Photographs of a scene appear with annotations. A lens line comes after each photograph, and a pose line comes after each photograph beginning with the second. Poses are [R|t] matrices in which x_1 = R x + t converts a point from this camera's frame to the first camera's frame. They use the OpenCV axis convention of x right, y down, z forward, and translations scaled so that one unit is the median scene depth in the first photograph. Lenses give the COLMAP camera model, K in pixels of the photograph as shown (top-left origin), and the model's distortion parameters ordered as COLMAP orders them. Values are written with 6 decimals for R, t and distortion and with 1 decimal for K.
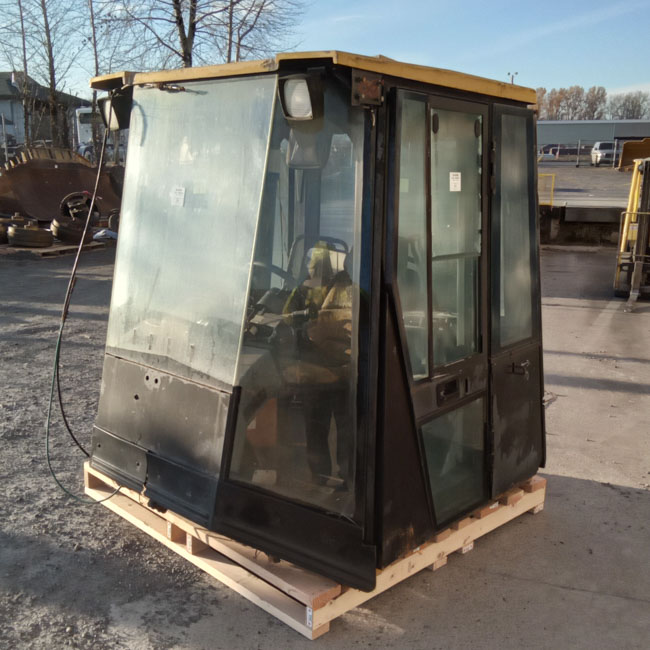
lens RADIAL K [[725.0, 0, 325.0], [0, 725.0, 325.0], [0, 0, 1]] dist [0.021594, 0.009365]
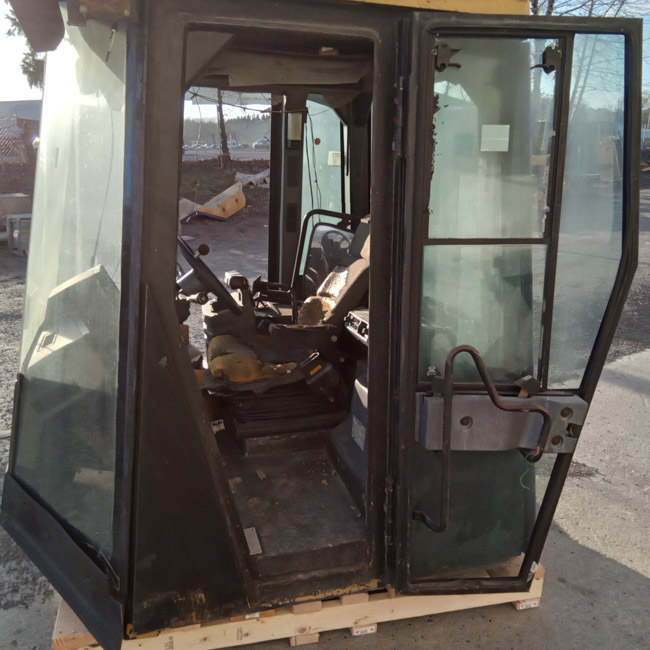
lens RADIAL K [[601.9, 0, 312.2], [0, 601.9, 307.8], [0, 0, 1]] dist [0.010407, -0.017795]
pose [[0.857926, 0.120003, -0.499562, 0.427310], [-0.102103, 0.992769, 0.063132, -0.060506], [0.503526, -0.003156, 0.863974, 0.437894]]
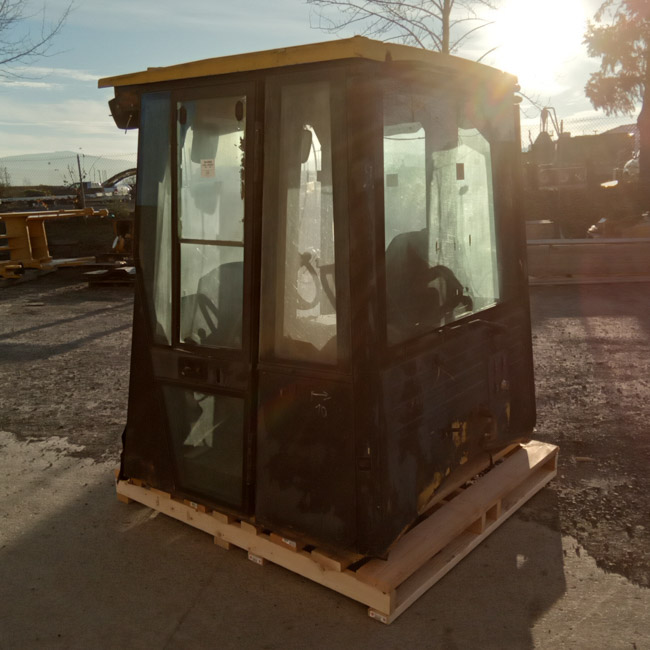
lens RADIAL K [[705.8, 0, 313.7], [0, 705.8, 338.6], [0, 0, 1]] dist [0.046344, -0.035390]
pose [[0.108265, 0.191117, -0.975578, 1.057533], [-0.181607, 0.968635, 0.169603, -0.140788], [0.977393, 0.158810, 0.139578, 0.910484]]
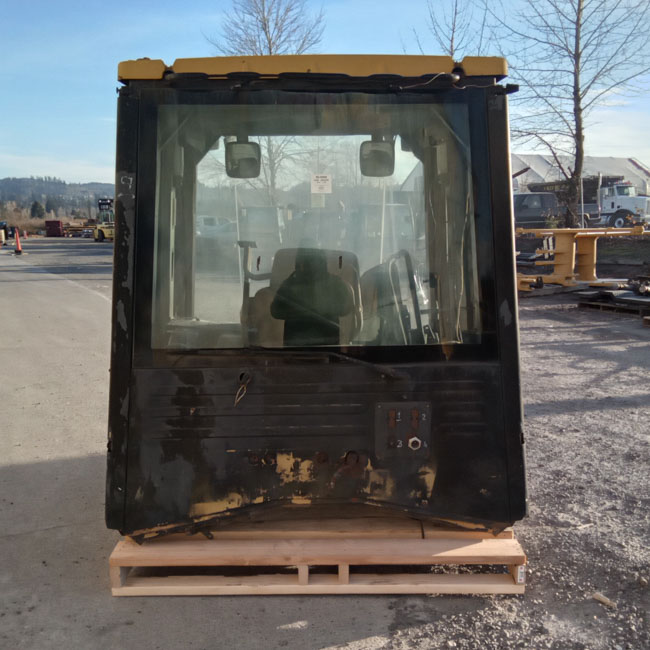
lens RADIAL K [[724.0, 0, 326.6], [0, 724.0, 363.1], [0, 0, 1]] dist [0.044333, -0.065486]
pose [[-0.715752, 0.125608, -0.686966, 0.746319], [-0.157111, 0.929513, 0.333650, -0.319652], [0.680453, 0.346741, -0.645566, 1.820617]]
